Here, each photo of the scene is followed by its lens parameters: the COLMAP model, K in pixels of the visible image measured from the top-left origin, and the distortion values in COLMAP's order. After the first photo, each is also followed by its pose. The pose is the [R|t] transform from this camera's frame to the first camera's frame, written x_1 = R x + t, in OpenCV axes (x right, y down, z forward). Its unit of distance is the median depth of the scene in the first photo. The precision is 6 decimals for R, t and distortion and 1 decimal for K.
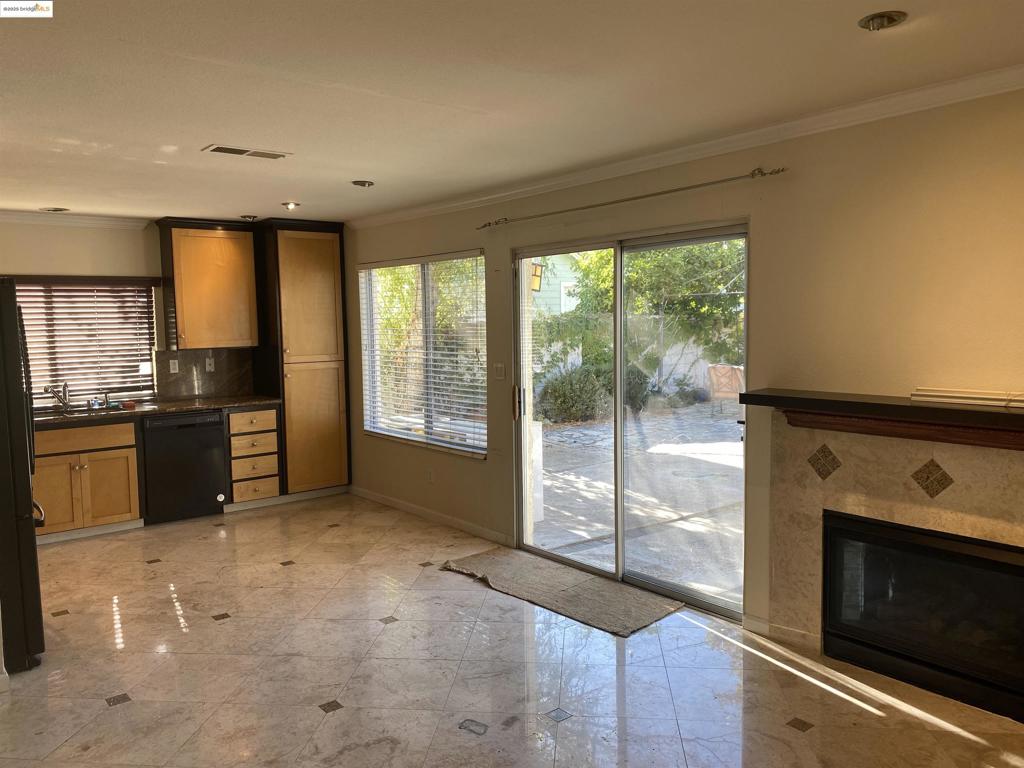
lens RADIAL K [[765.6, 0, 512.0], [0, 765.6, 384.0], [0, 0, 1]] dist [0.002752, 0.003148]
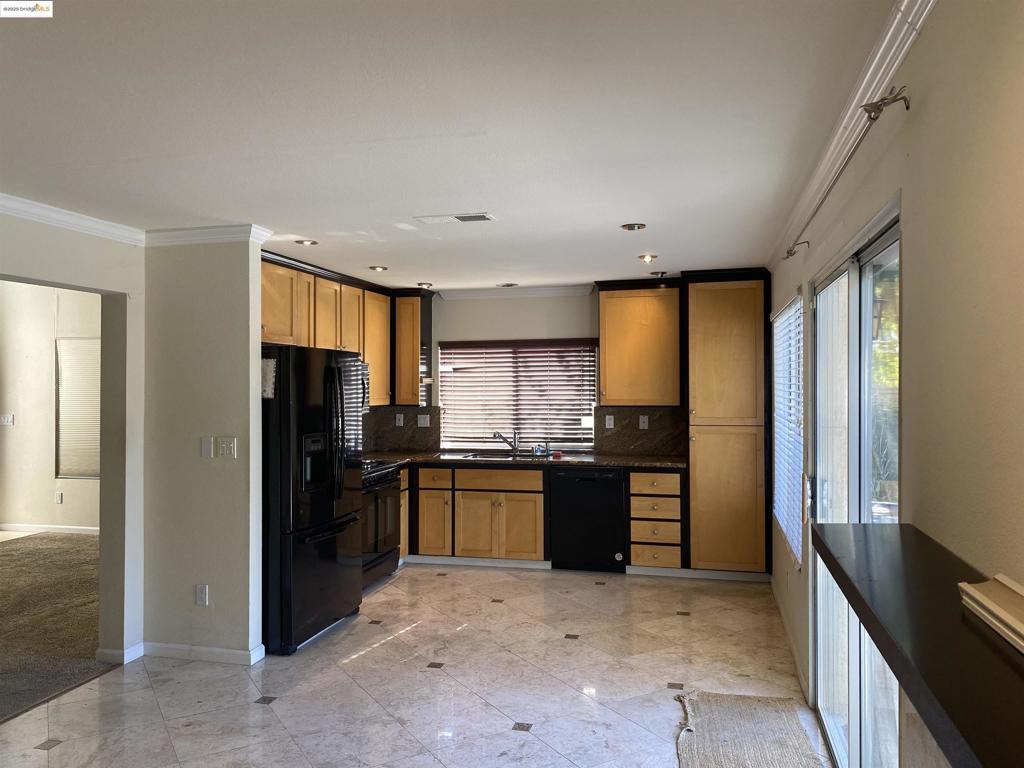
lens RADIAL K [[769.9, 0, 512.0], [0, 769.9, 384.0], [0, 0, 1]] dist [0.129113, -0.217714]
pose [[0.602218, 0.013818, -0.798212, 0.349712], [-0.071423, 0.996773, -0.036630, -0.028991], [0.795131, 0.079070, 0.601262, 0.283297]]
